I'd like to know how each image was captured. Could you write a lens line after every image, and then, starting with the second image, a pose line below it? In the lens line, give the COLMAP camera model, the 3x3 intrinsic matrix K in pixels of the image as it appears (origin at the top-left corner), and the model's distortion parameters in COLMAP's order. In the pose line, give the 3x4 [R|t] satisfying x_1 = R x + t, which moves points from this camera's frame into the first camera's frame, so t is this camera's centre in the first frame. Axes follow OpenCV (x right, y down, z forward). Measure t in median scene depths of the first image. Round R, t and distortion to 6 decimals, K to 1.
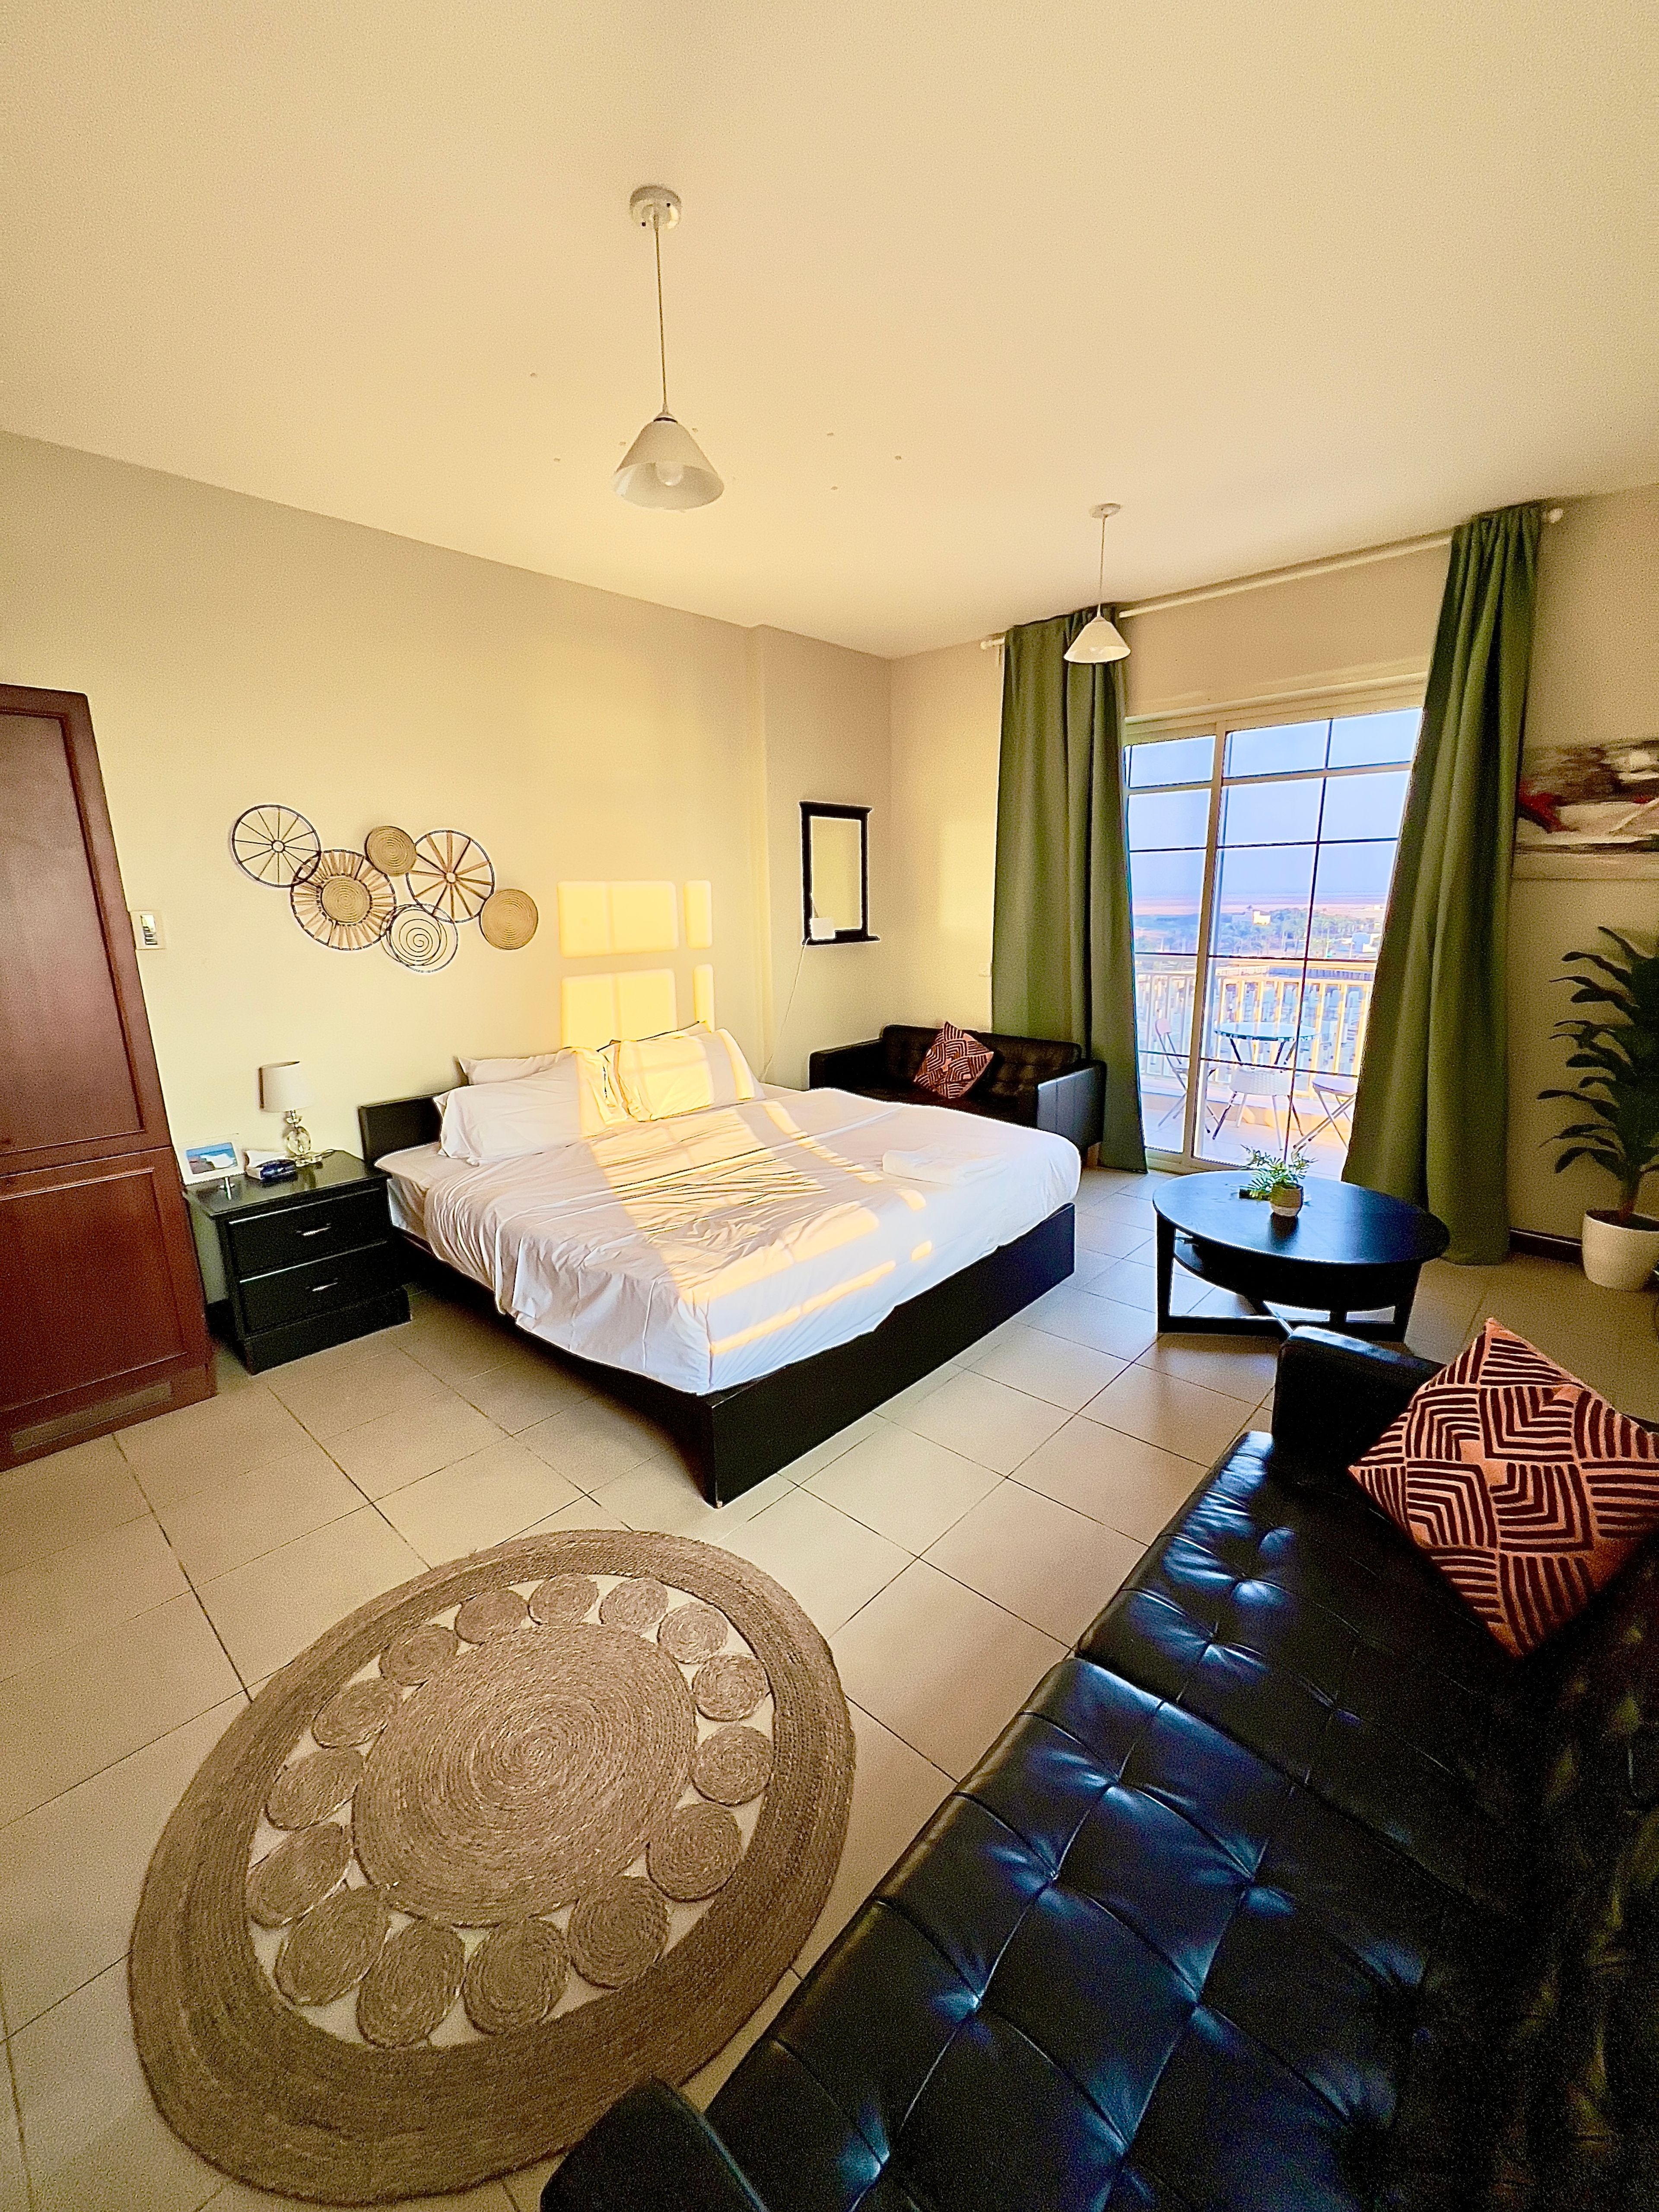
lens RADIAL K [[897.6, 0, 823.6], [0, 897.6, 1094.4], [0, 0, 1]] dist [0.000235, -0.000188]
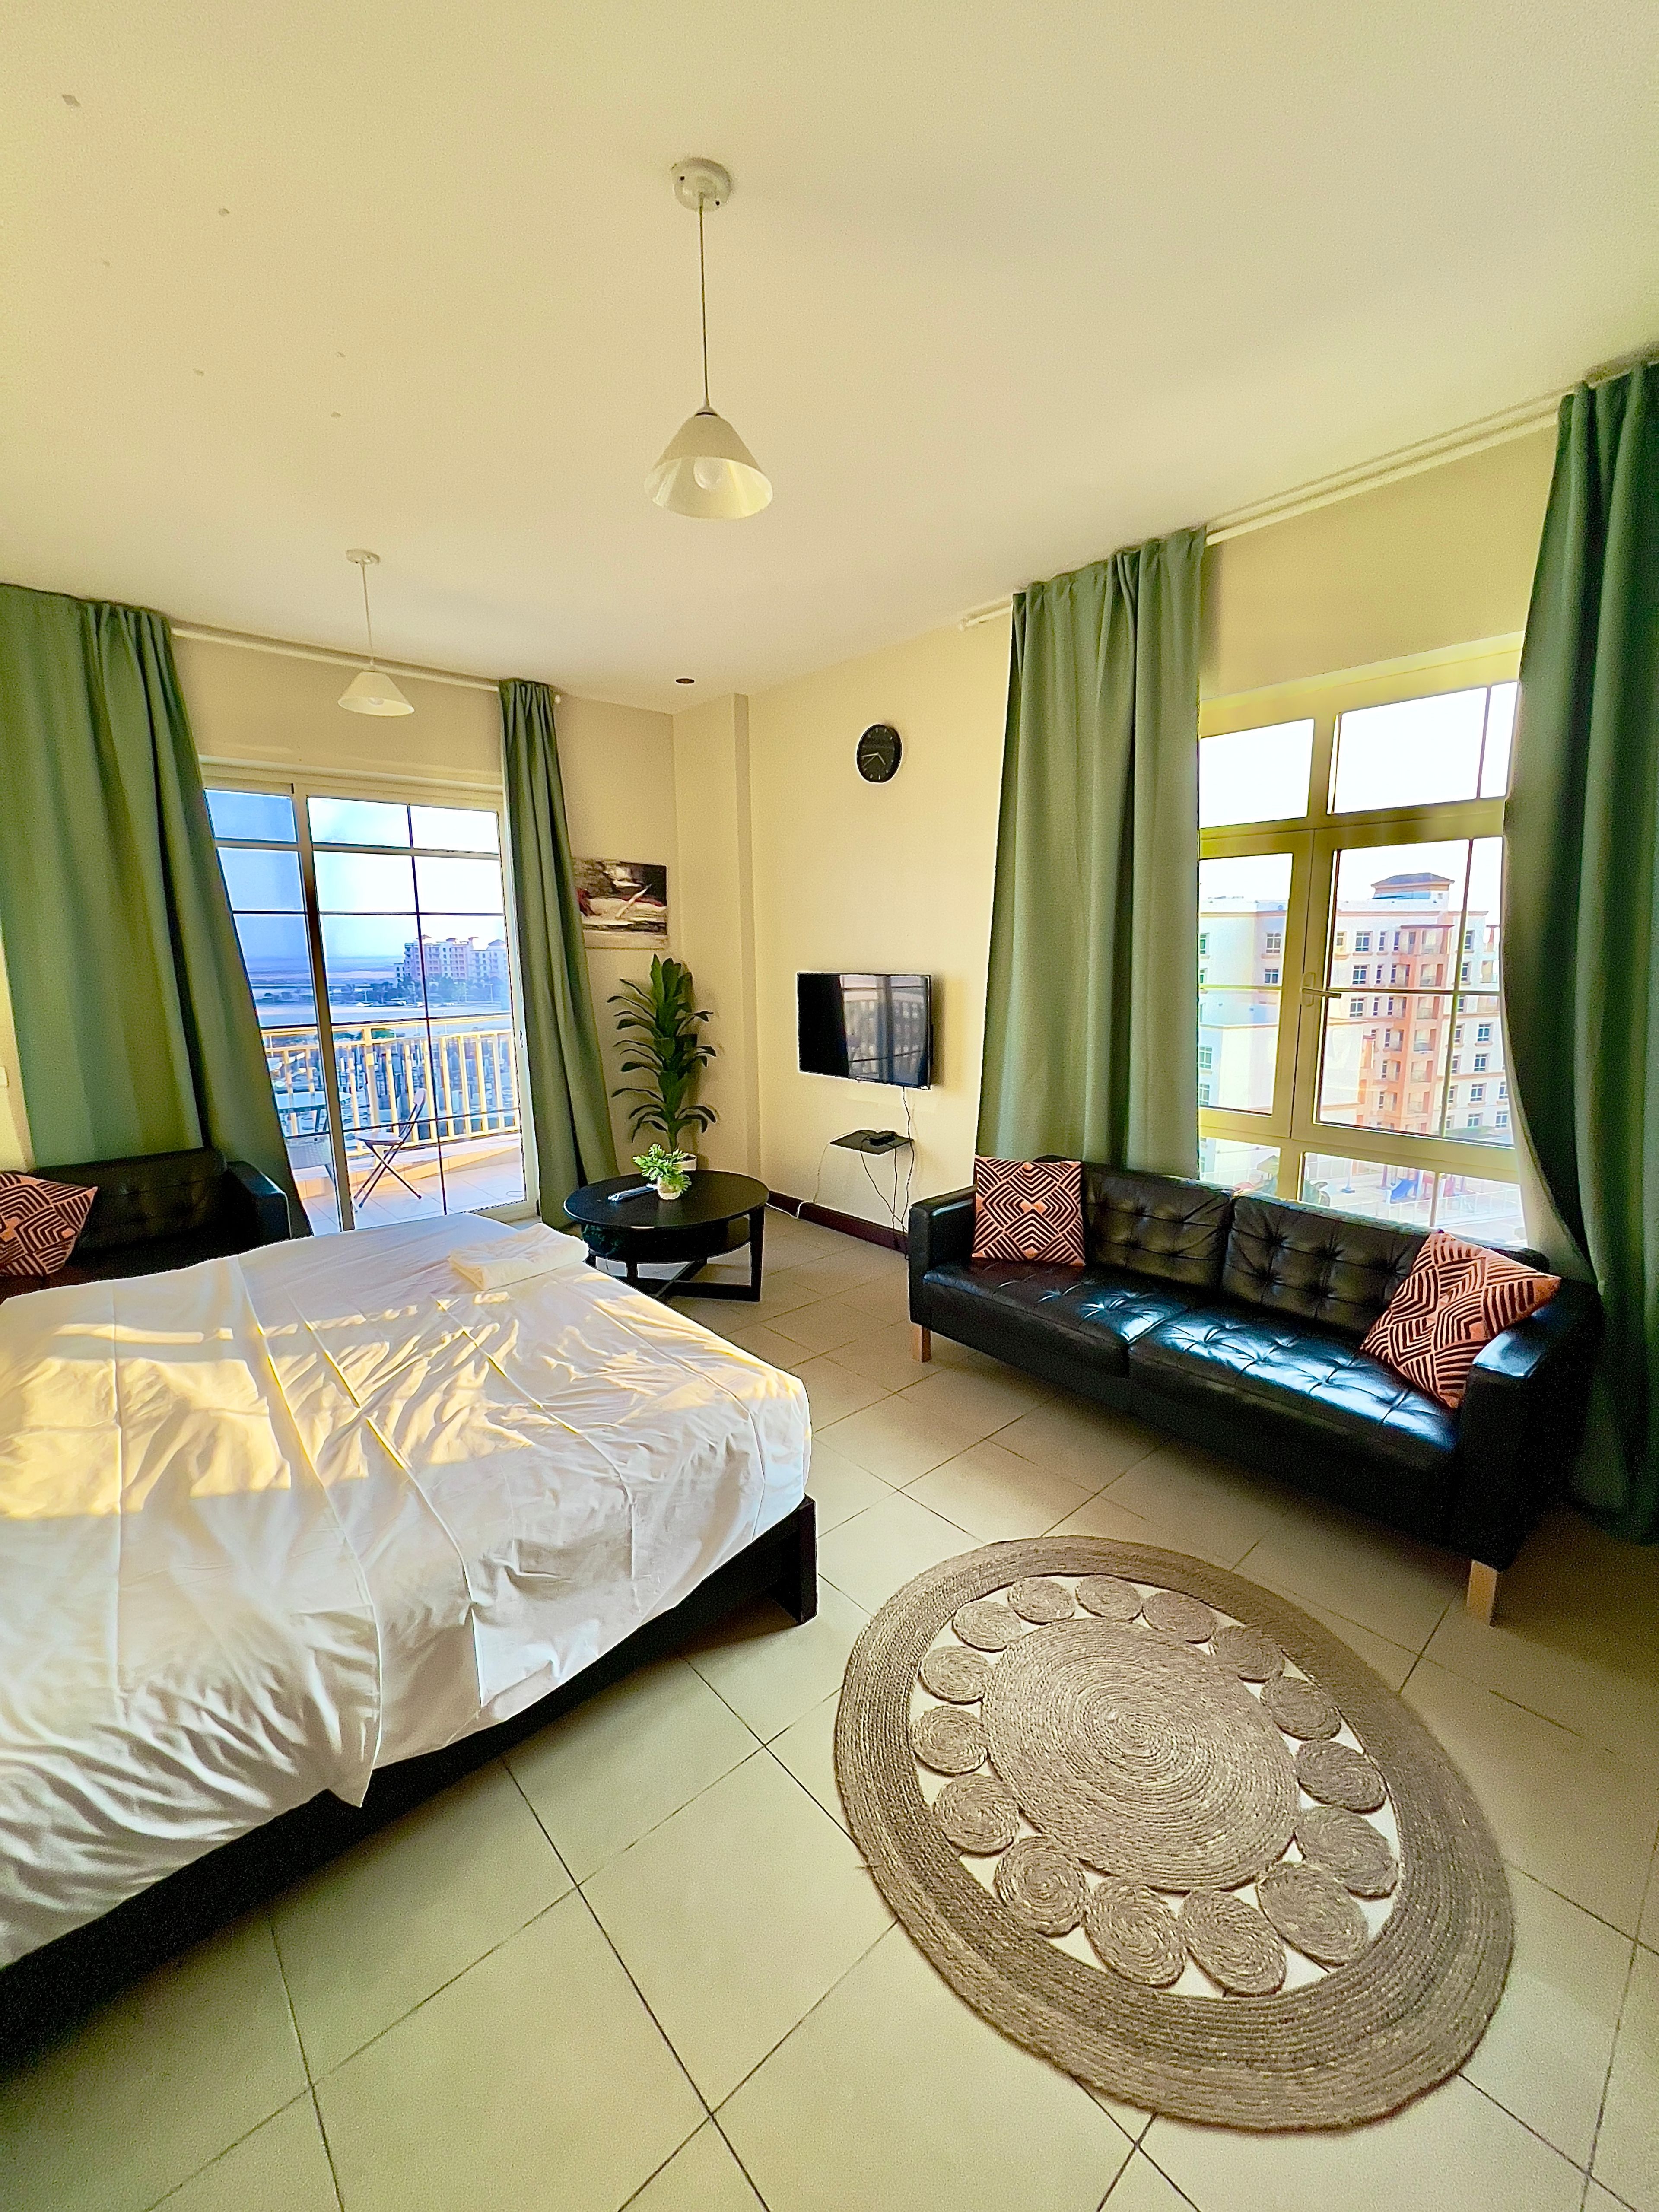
lens RADIAL K [[879.2, 0, 837.2], [0, 879.2, 1094.7], [0, 0, 1]] dist [0.002757, 0.000079]
pose [[0.101750, -0.154923, 0.982673, -0.598325], [0.230568, 0.964575, 0.128195, -0.103539], [-0.967722, 0.213529, 0.133866, 0.486428]]
